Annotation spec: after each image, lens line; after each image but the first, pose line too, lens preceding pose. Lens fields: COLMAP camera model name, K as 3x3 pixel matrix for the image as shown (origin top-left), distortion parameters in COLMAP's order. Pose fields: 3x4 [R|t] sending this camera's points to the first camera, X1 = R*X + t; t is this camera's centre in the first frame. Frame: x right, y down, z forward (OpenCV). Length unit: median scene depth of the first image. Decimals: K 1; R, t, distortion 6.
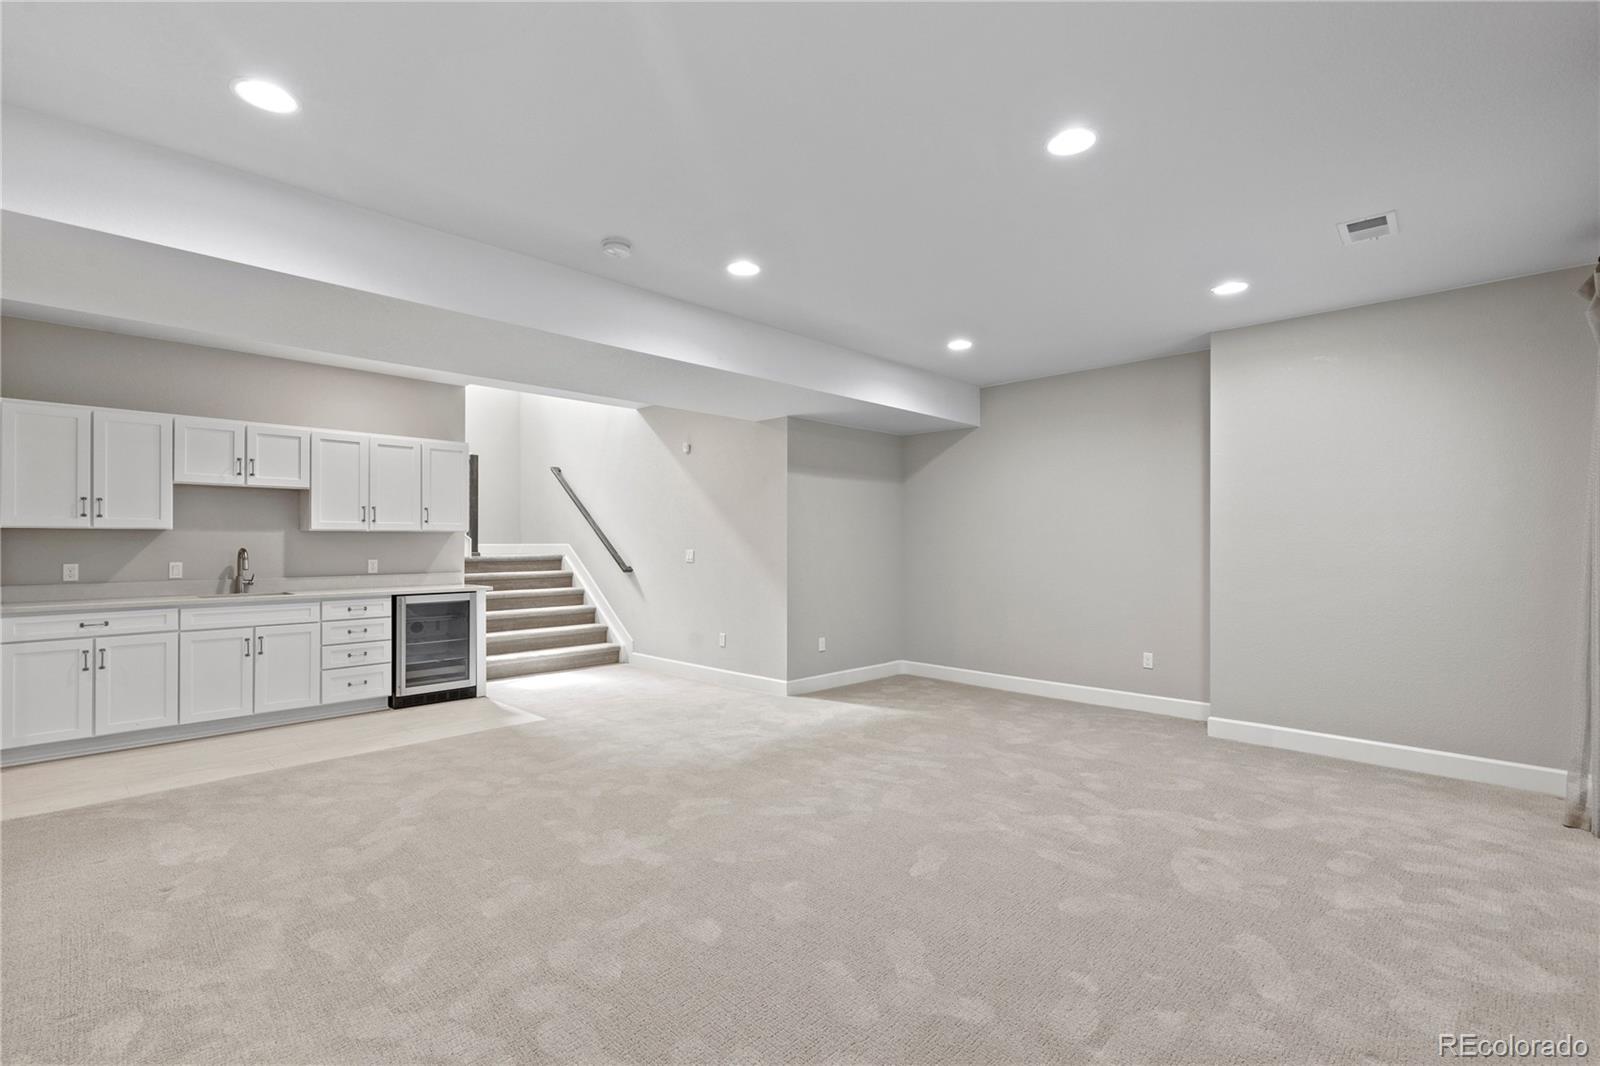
lens RADIAL K [[743.0, 0, 803.6], [0, 743.0, 535.5], [0, 0, 1]] dist [0.005164, 0.000774]
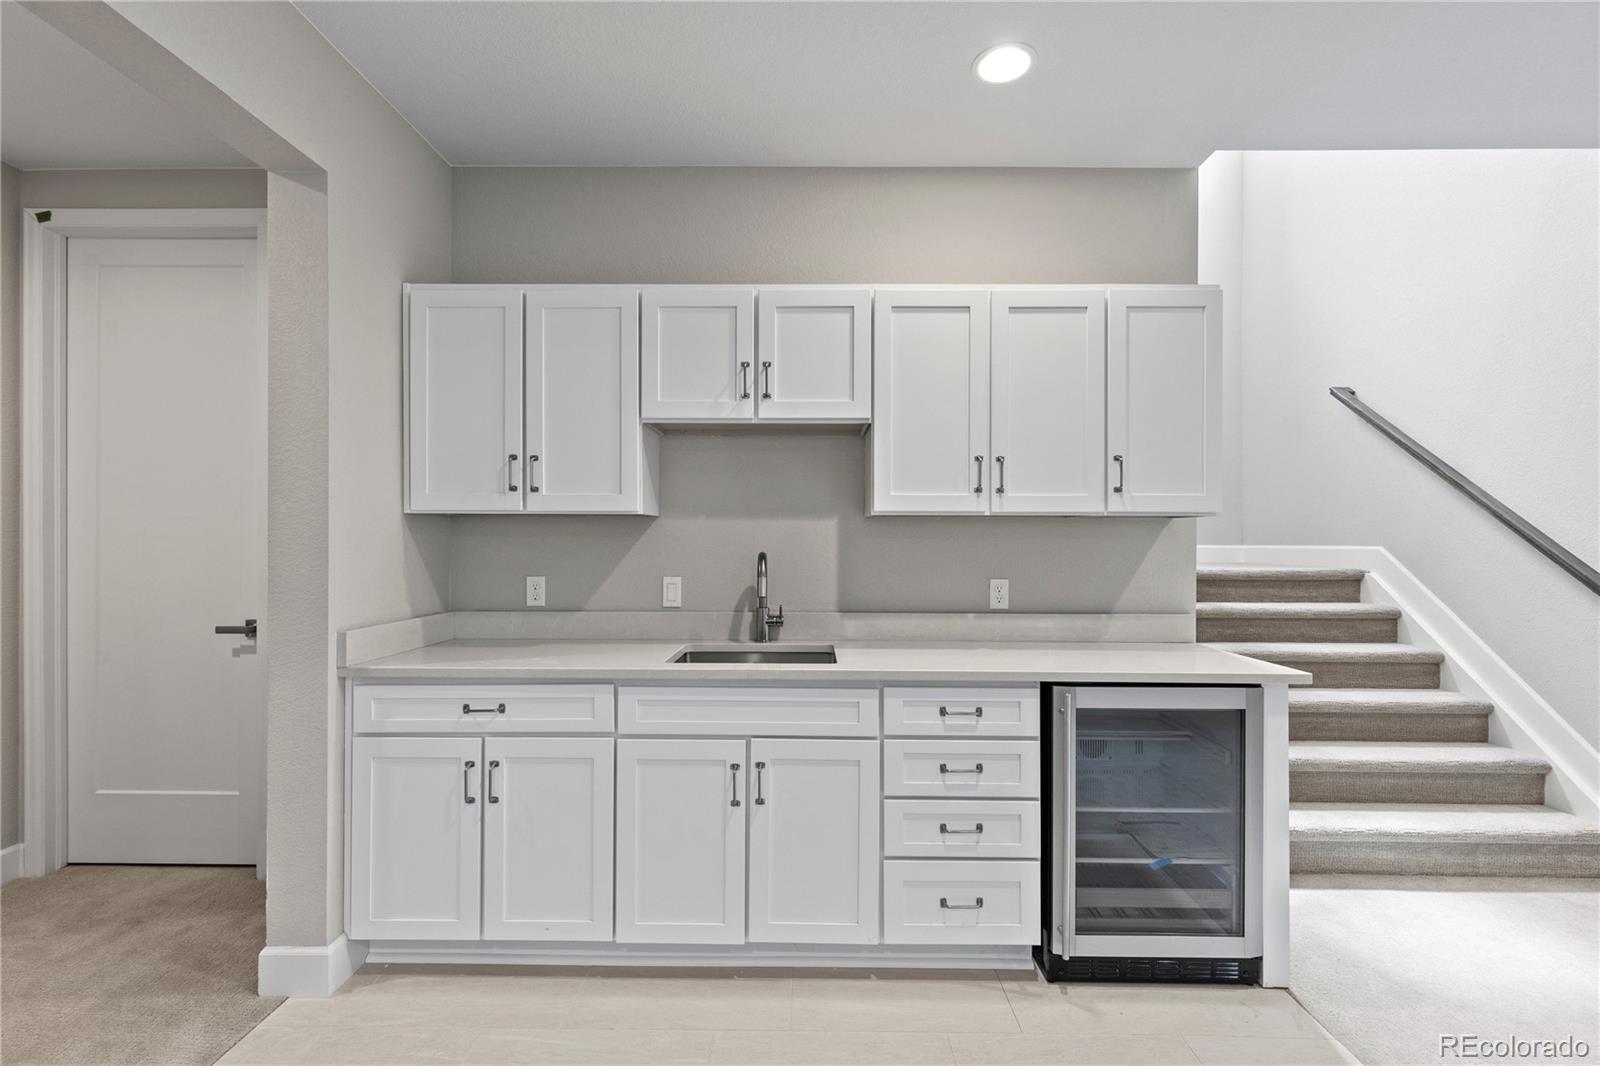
lens RADIAL K [[726.4, 0, 804.0], [0, 726.4, 544.1], [0, 0, 1]] dist [0.003462, -0.000461]
pose [[0.697341, 0.005965, -0.716715, -0.387486], [0.002556, 0.999938, 0.010809, 0.006259], [0.716735, -0.009369, 0.697282, 0.682142]]
